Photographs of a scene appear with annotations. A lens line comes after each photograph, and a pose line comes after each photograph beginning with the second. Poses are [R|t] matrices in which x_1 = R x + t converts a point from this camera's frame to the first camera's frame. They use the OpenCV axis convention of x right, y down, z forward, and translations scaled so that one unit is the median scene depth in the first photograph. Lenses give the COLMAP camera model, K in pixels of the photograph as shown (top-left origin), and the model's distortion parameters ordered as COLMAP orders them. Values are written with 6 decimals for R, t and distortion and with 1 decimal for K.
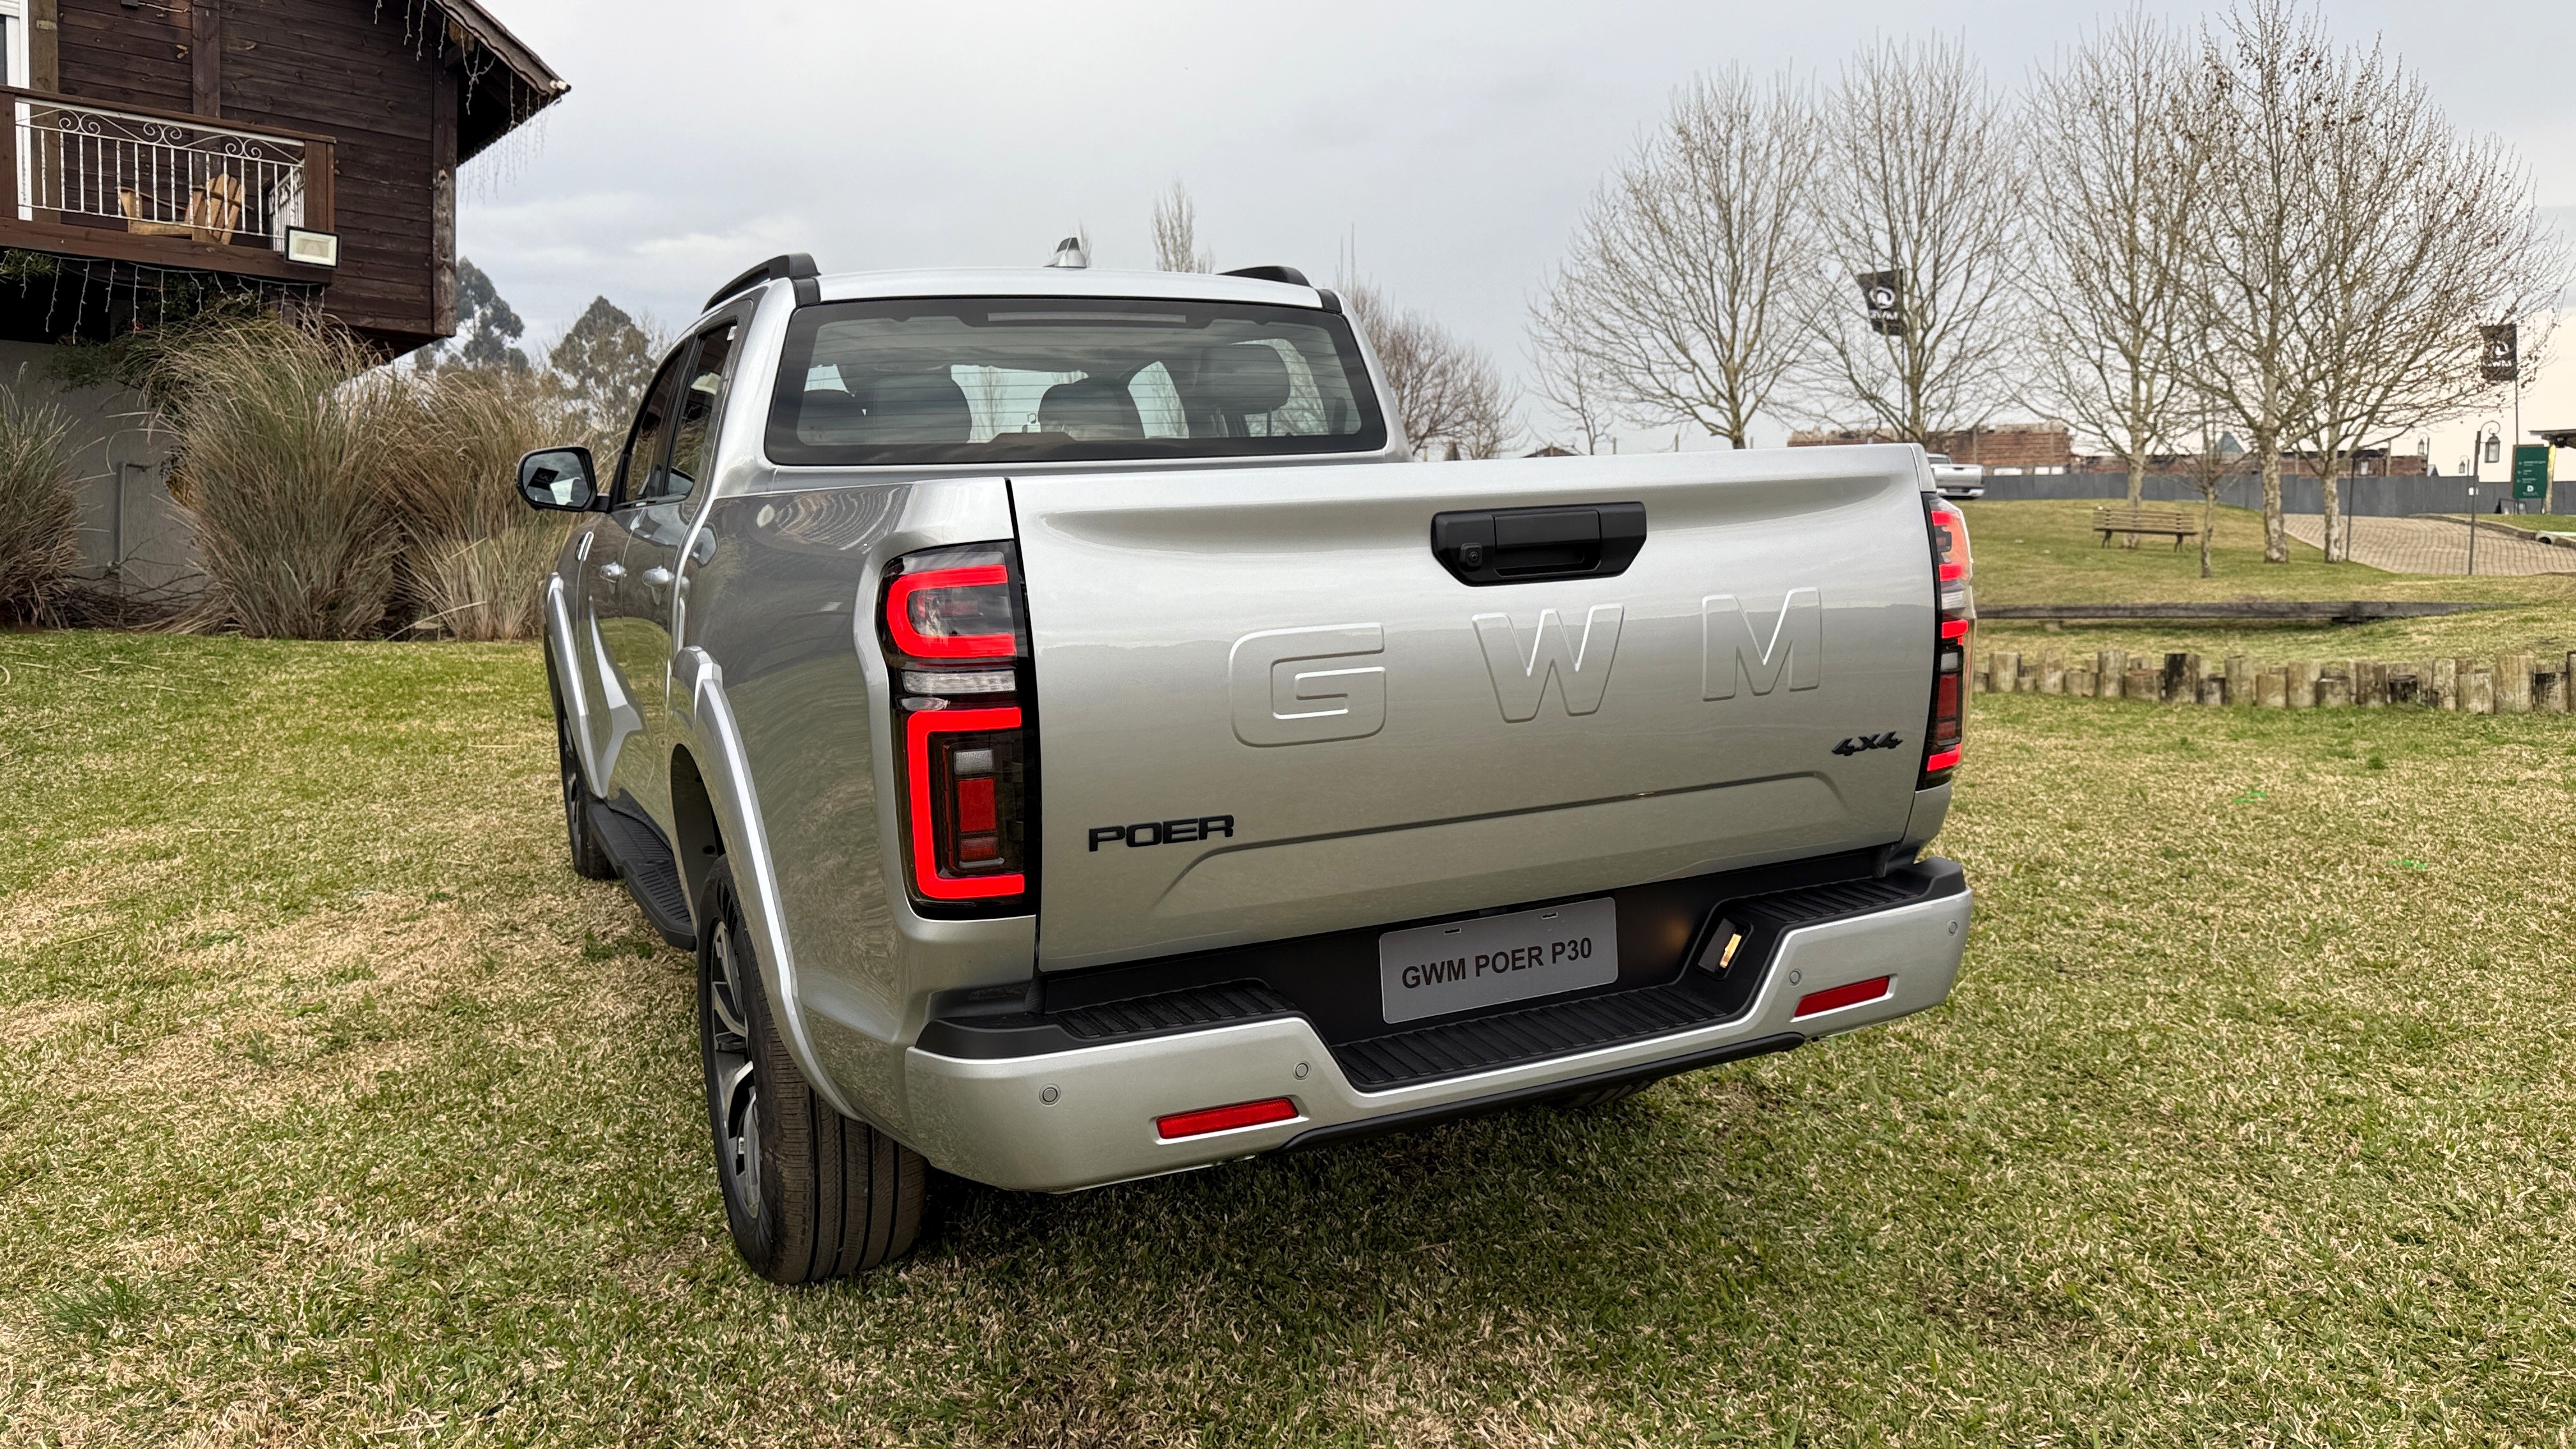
lens RADIAL K [[1861.5, 0, 1309.2], [0, 1861.5, 723.3], [0, 0, 1]] dist [0.059477, -0.069026]
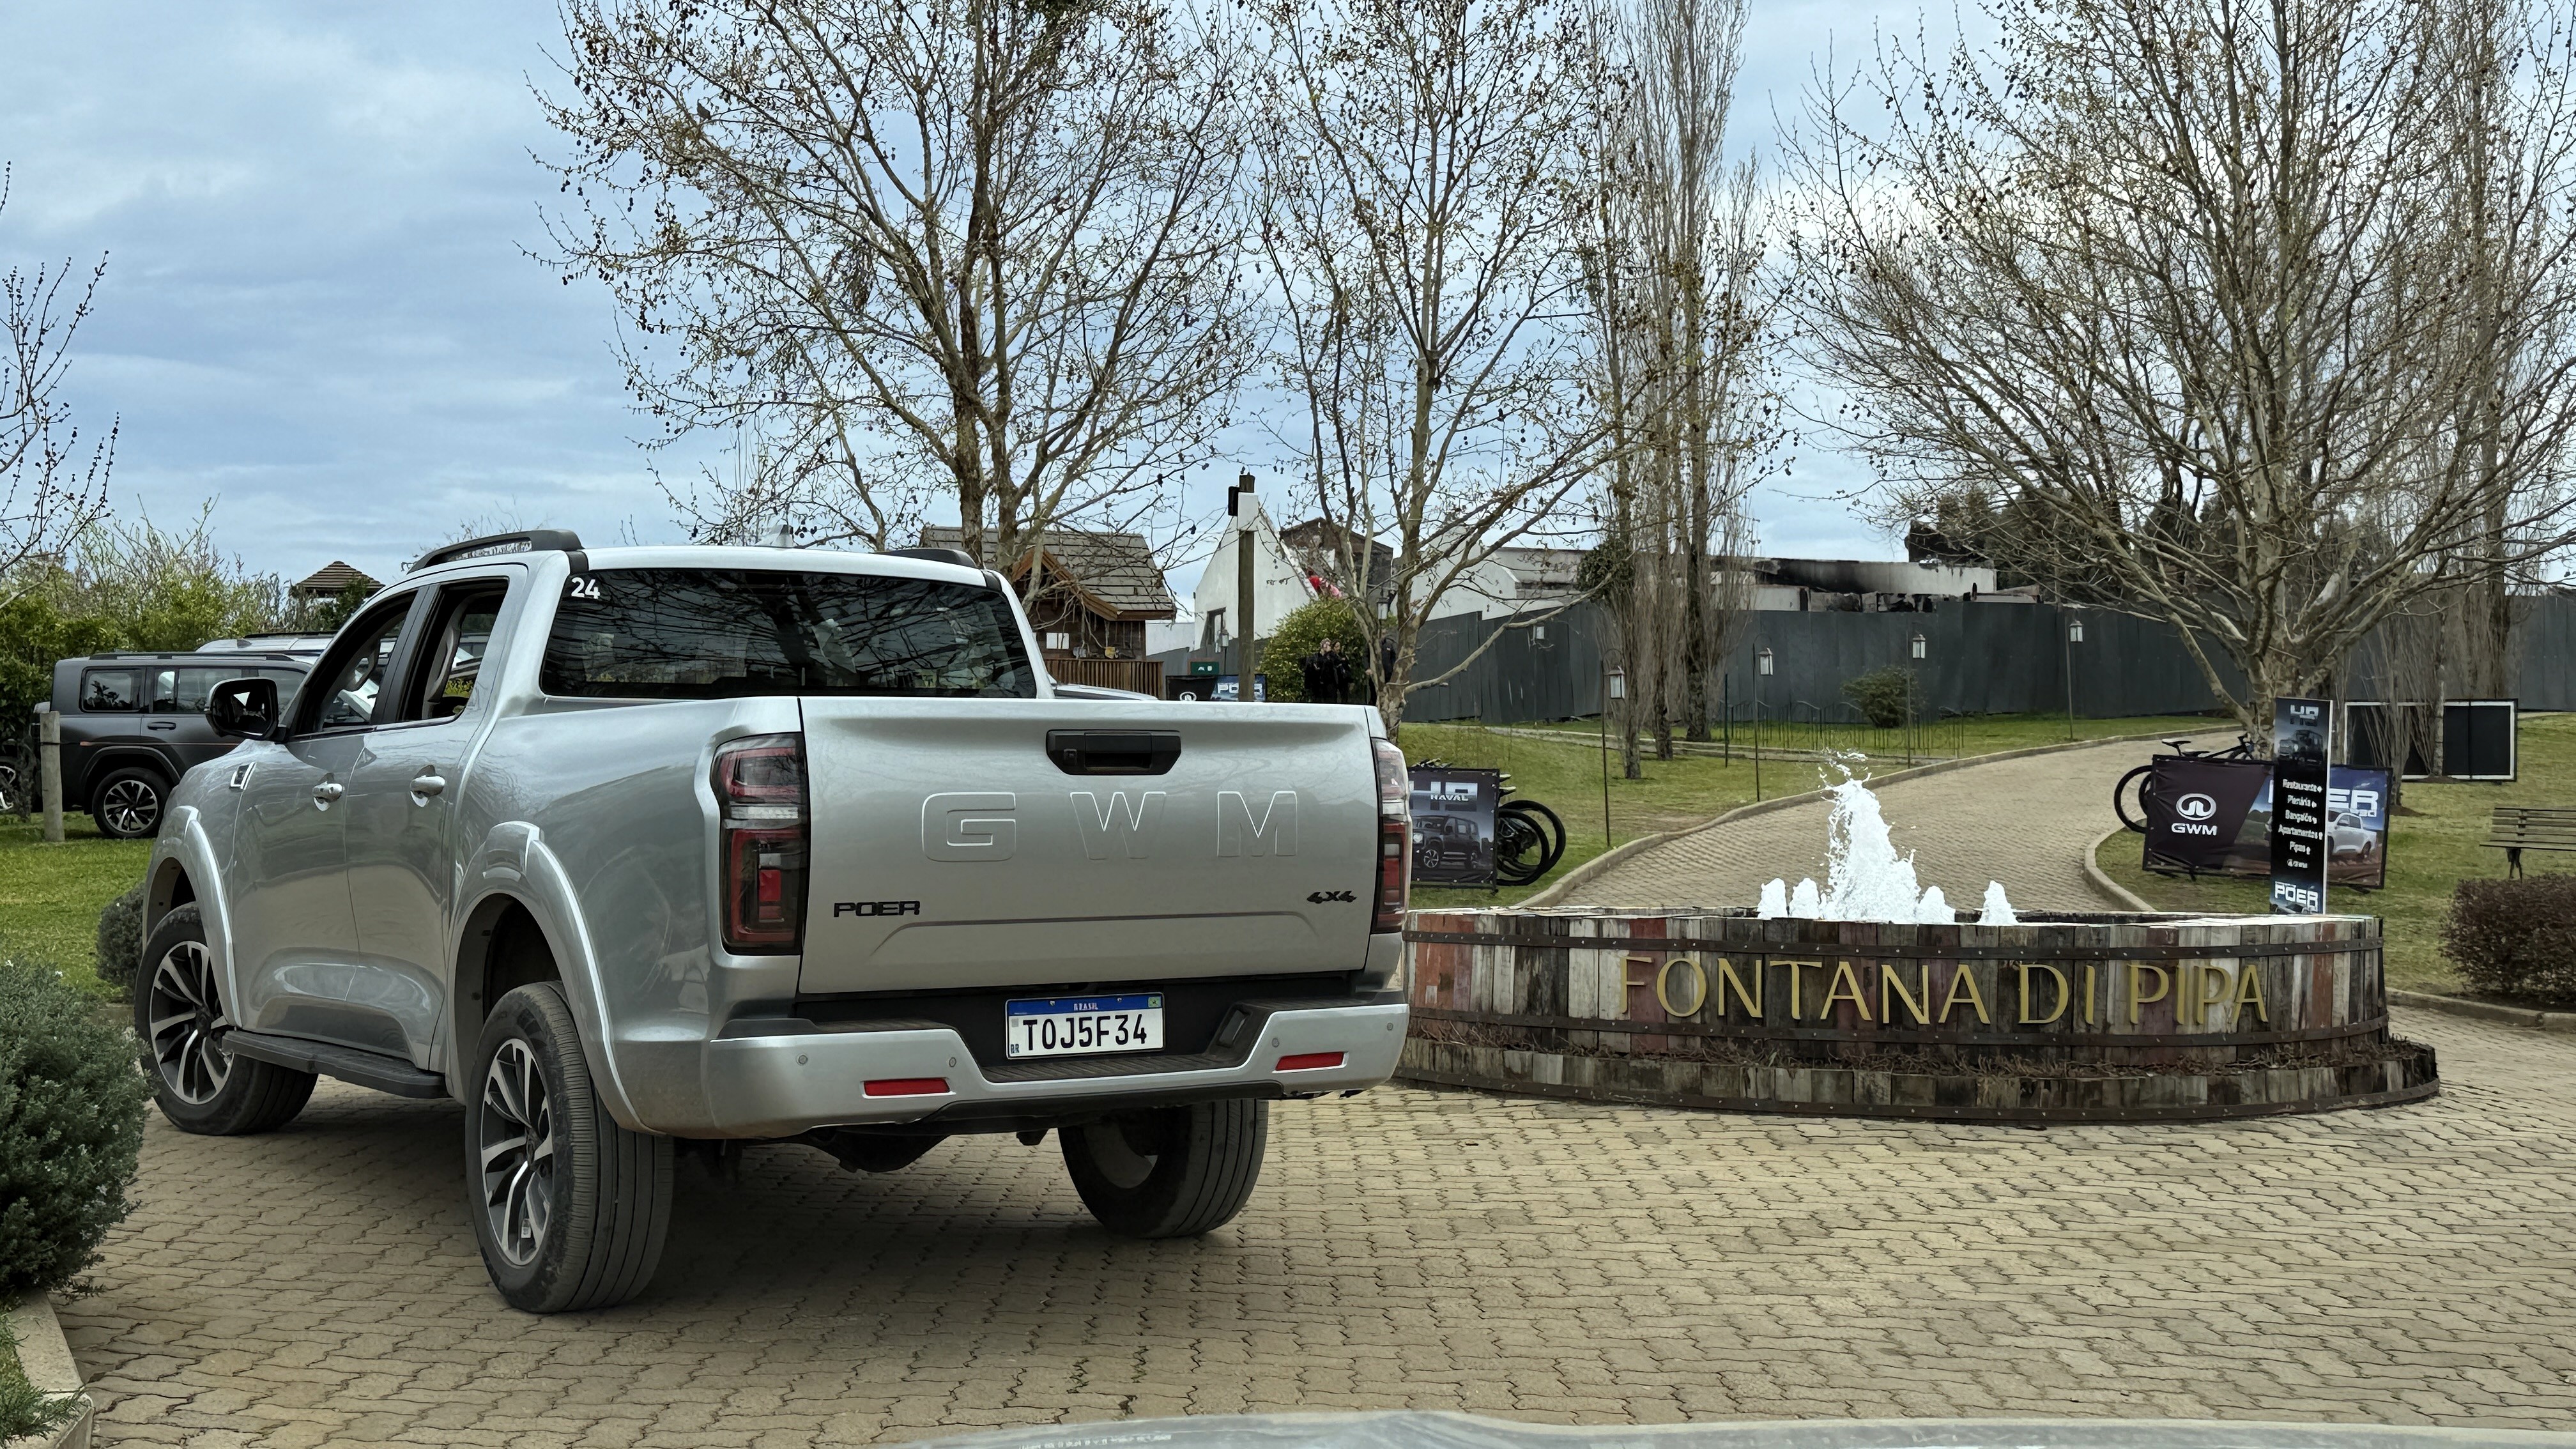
lens RADIAL K [[3049.6, 0, 1287.1], [0, 3049.6, 717.0], [0, 0, 1]] dist [0.014082, 0.000000]
pose [[0.993418, 0.038929, 0.107725, -0.014441], [-0.021904, 0.987683, -0.154929, 0.301501], [-0.112429, 0.151550, 0.982035, -1.748798]]
